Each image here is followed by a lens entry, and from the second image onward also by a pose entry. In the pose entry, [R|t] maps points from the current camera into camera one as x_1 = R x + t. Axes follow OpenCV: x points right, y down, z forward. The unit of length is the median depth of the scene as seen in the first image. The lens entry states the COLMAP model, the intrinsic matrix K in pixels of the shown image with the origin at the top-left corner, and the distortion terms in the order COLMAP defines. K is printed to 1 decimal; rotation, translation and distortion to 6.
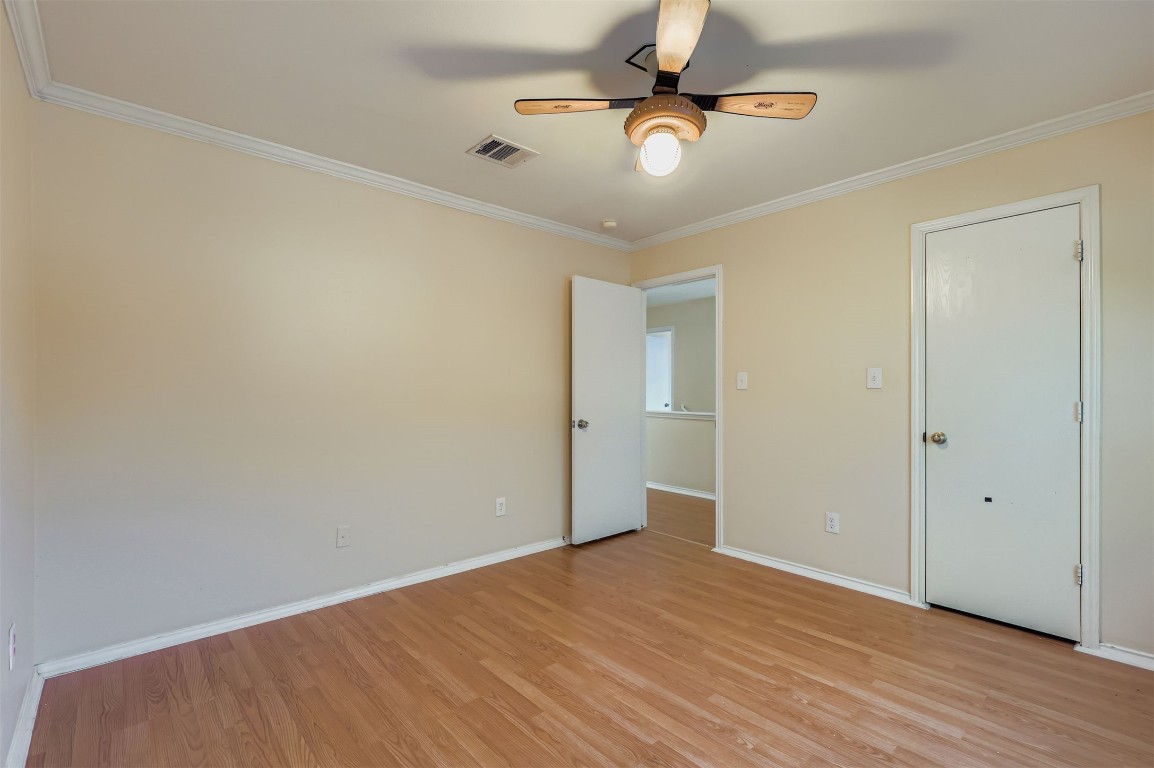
lens RADIAL K [[525.7, 0, 578.2], [0, 525.7, 383.5], [0, 0, 1]] dist [0.000488, 0.000047]
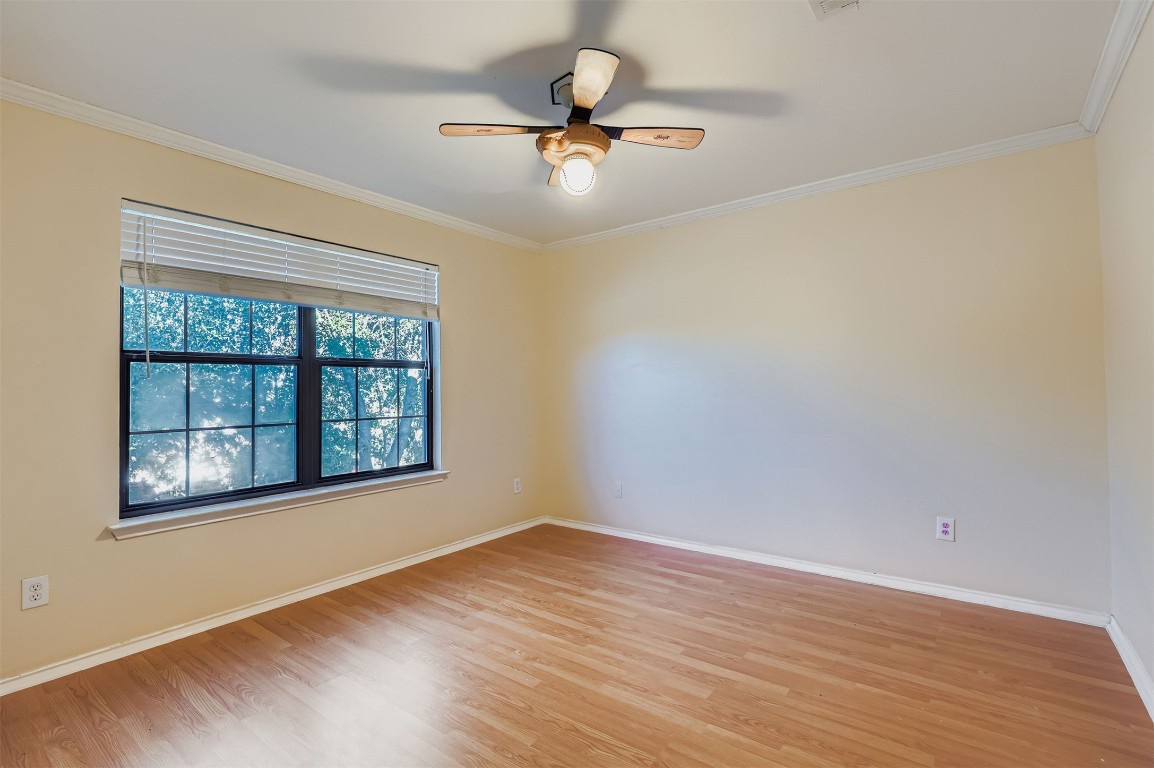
lens RADIAL K [[525.7, 0, 577.3], [0, 525.7, 382.6], [0, 0, 1]] dist [0.000488, 0.000047]
pose [[-0.982077, 0.010509, -0.188185, 0.333787], [0.016245, 0.999448, -0.028965, 0.033392], [0.187777, -0.031503, -0.981706, 1.878143]]
